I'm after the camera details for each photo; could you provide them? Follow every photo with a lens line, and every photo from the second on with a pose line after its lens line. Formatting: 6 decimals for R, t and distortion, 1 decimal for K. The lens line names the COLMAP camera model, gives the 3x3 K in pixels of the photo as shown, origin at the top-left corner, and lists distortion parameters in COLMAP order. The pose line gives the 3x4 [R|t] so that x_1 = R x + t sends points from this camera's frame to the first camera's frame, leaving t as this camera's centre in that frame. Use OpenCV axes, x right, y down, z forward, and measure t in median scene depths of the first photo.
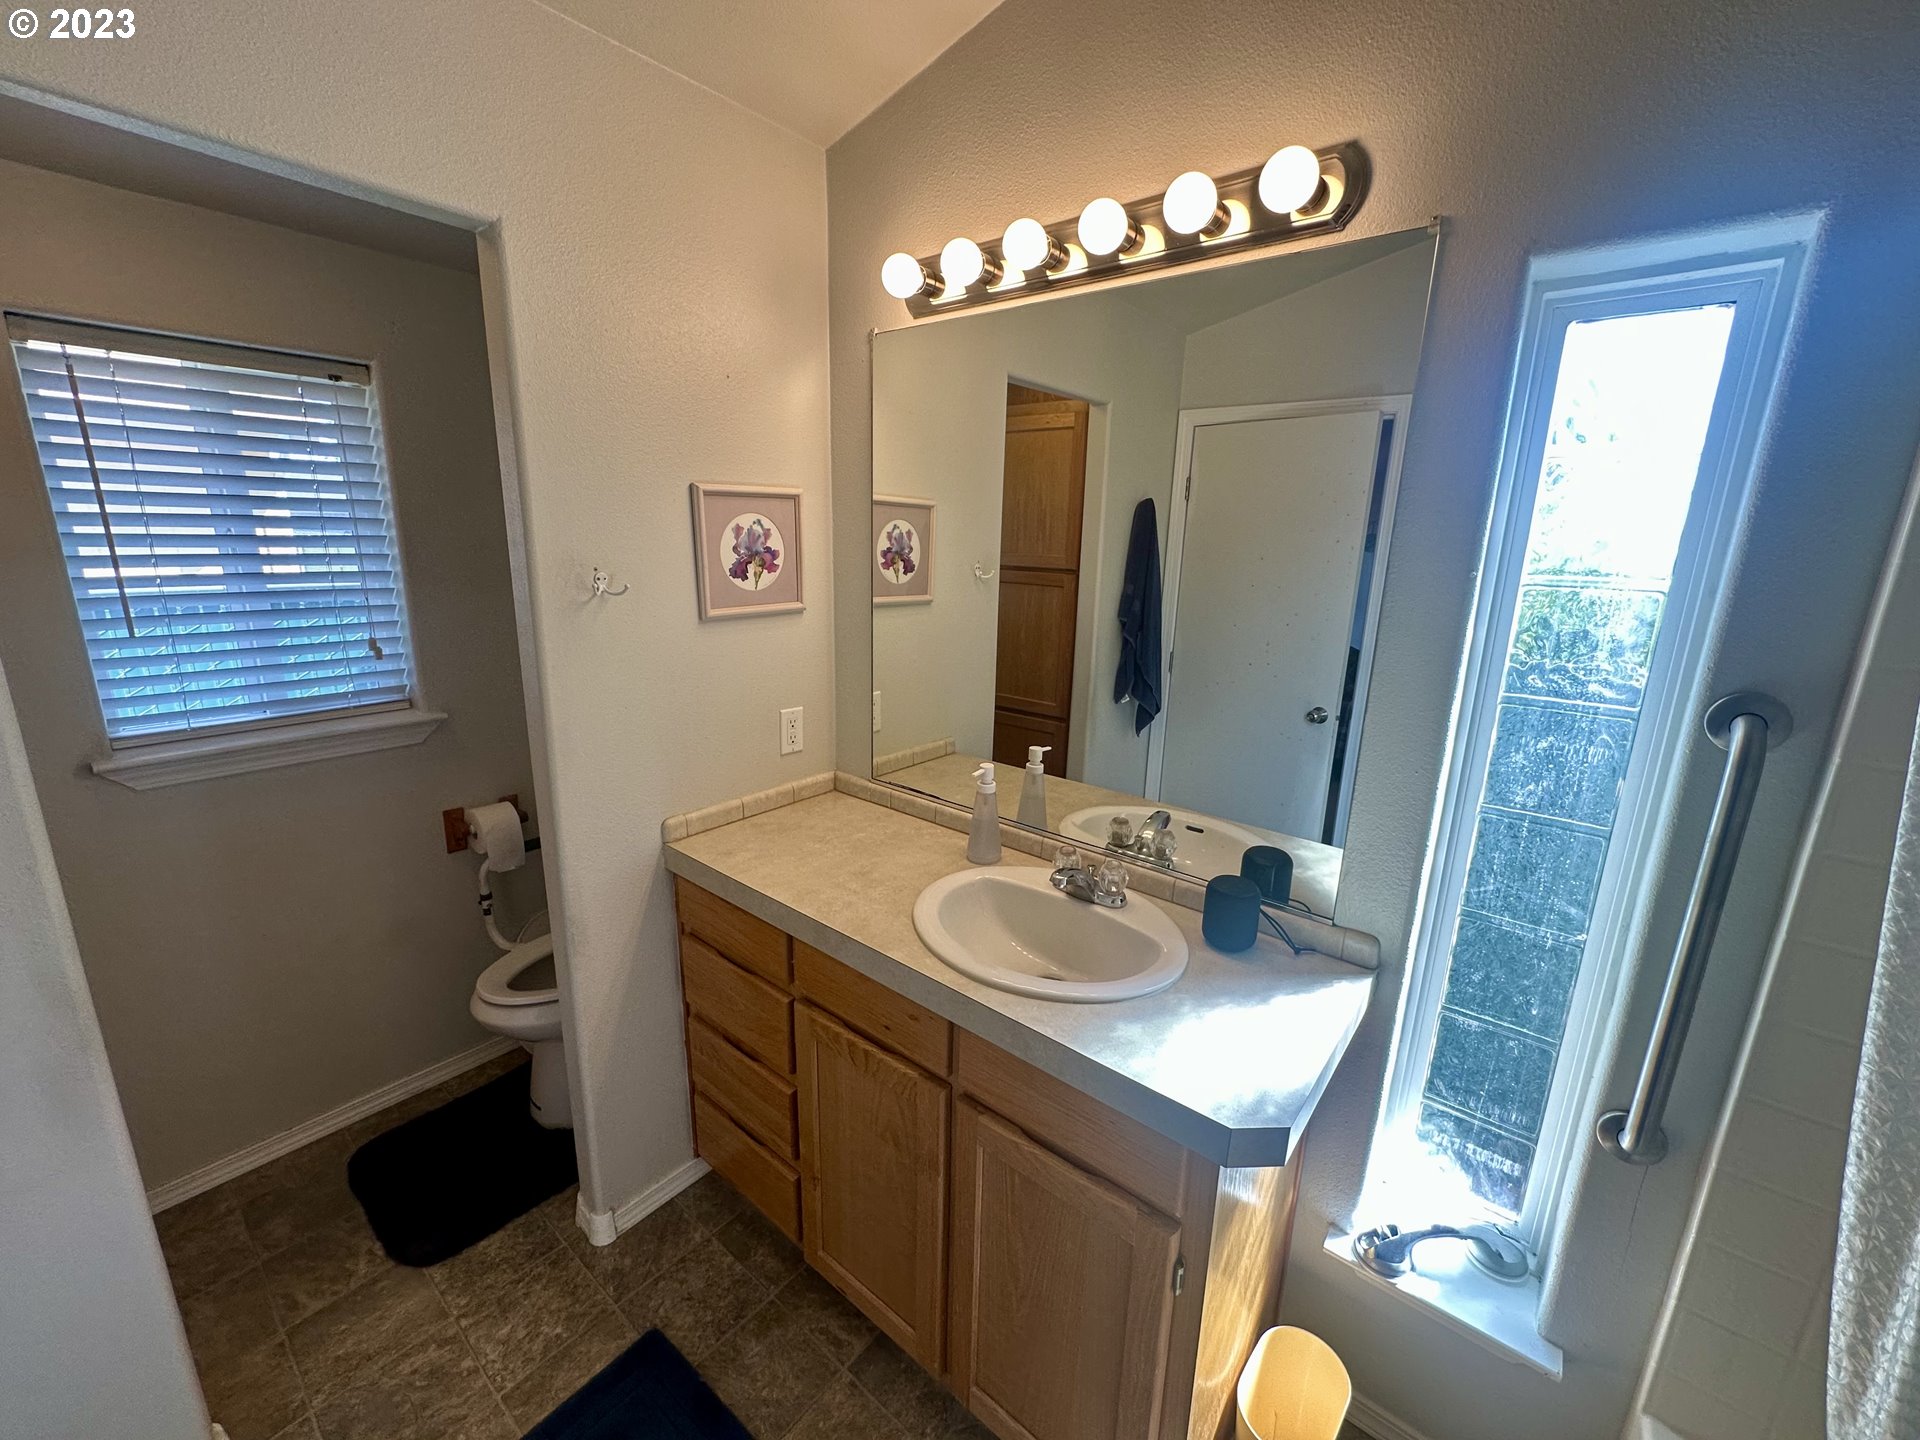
lens RADIAL K [[768.4, 0, 961.7], [0, 768.4, 717.1], [0, 0, 1]] dist [0.001813, 0.000288]
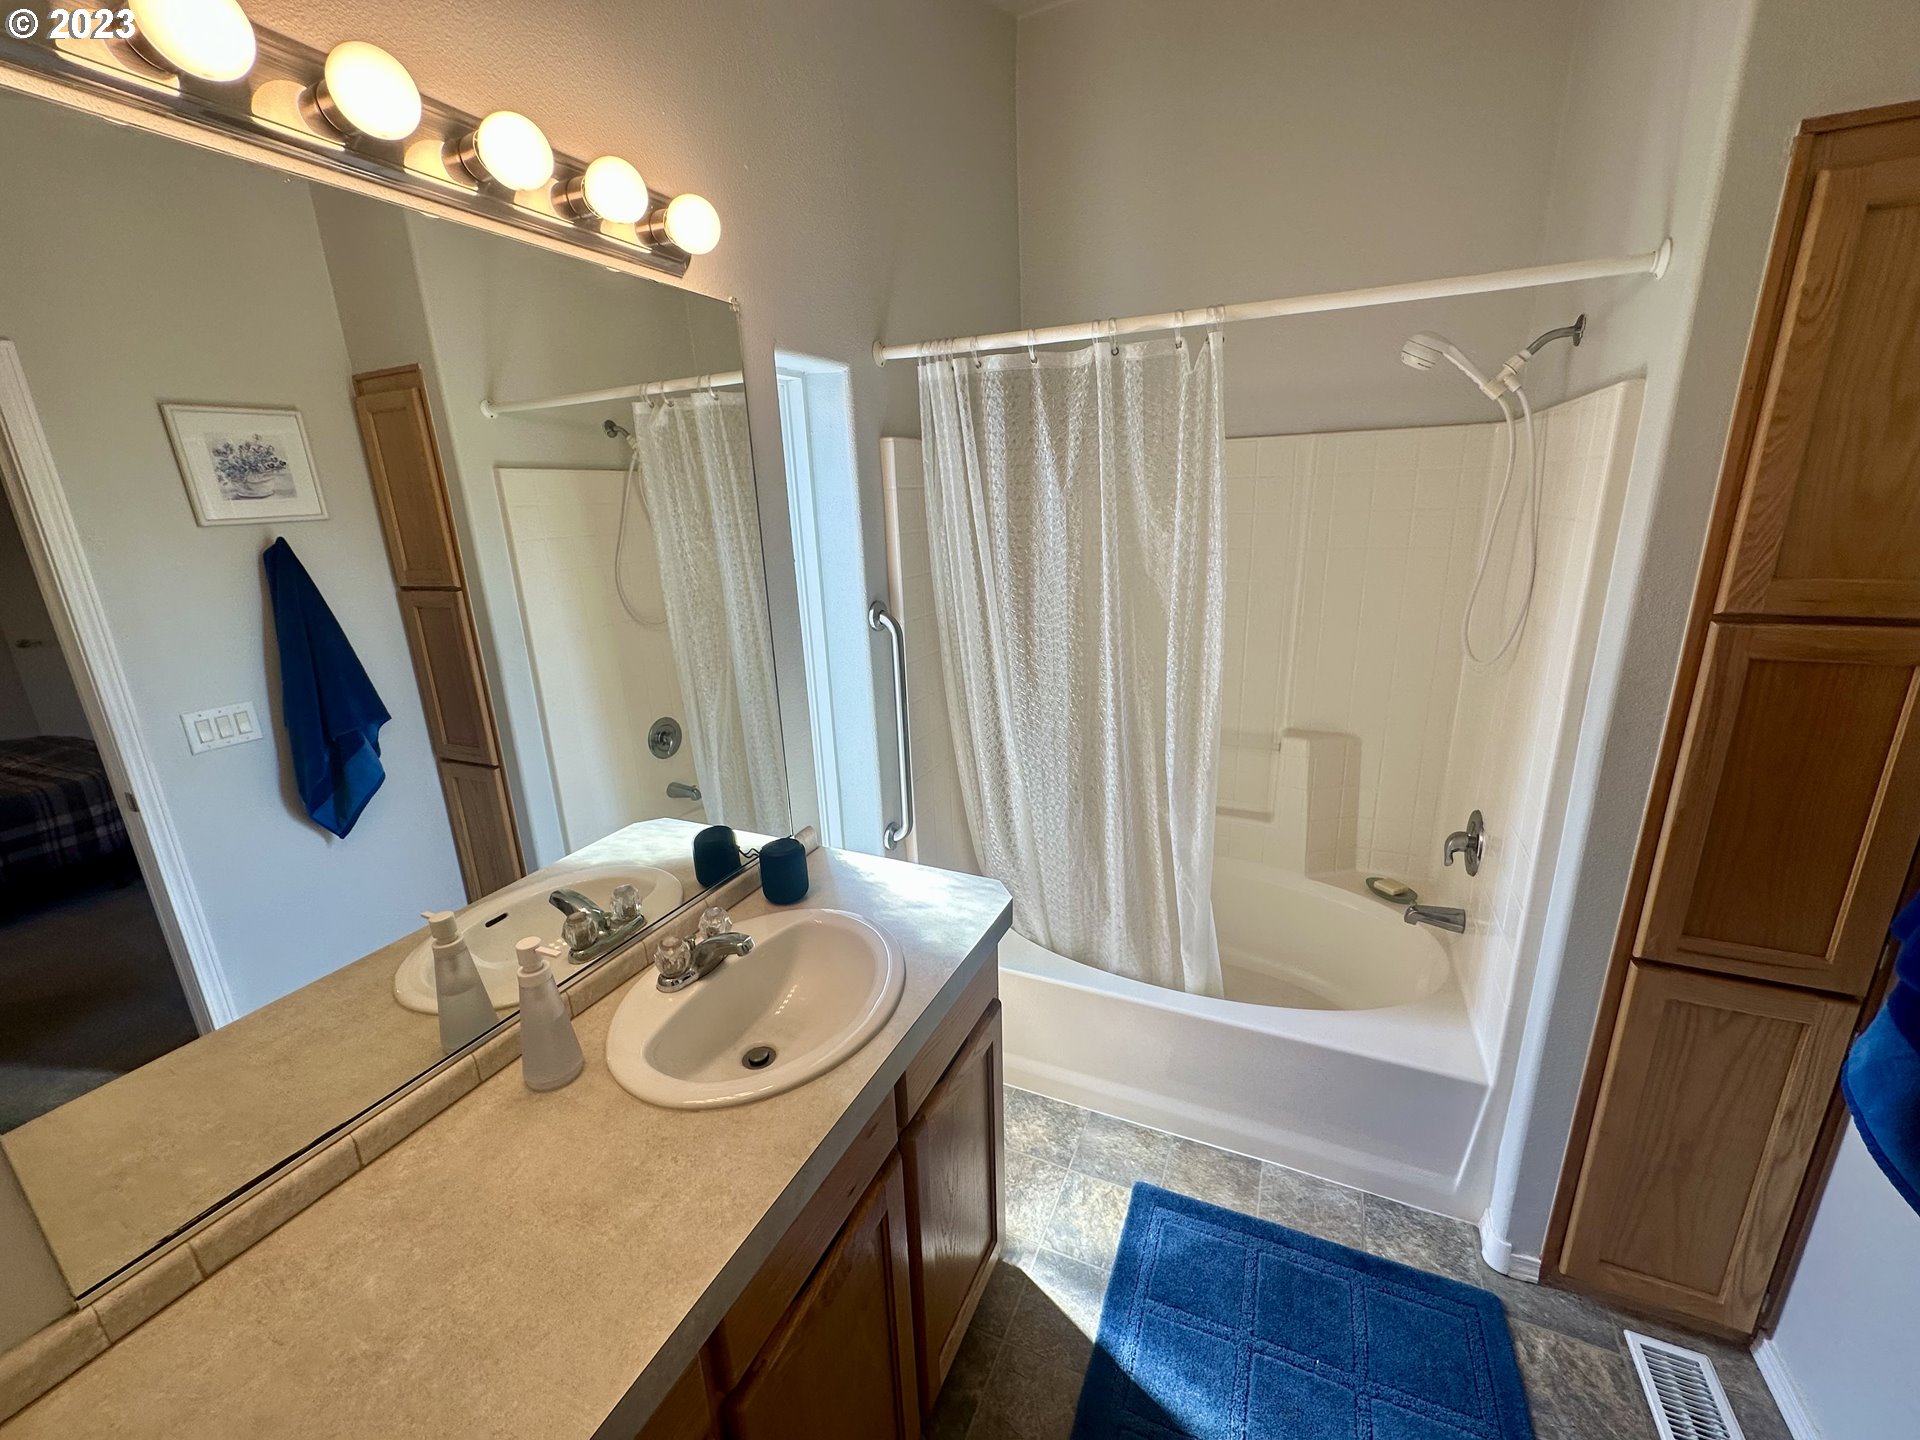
lens RADIAL K [[768.4, 0, 961.7], [0, 768.4, 717.1], [0, 0, 1]] dist [0.001813, 0.000288]
pose [[-0.248537, -0.279247, 0.927497, -0.606221], [0.254375, 0.905116, 0.340673, -0.236181], [-0.934624, 0.320602, -0.153922, 0.719522]]
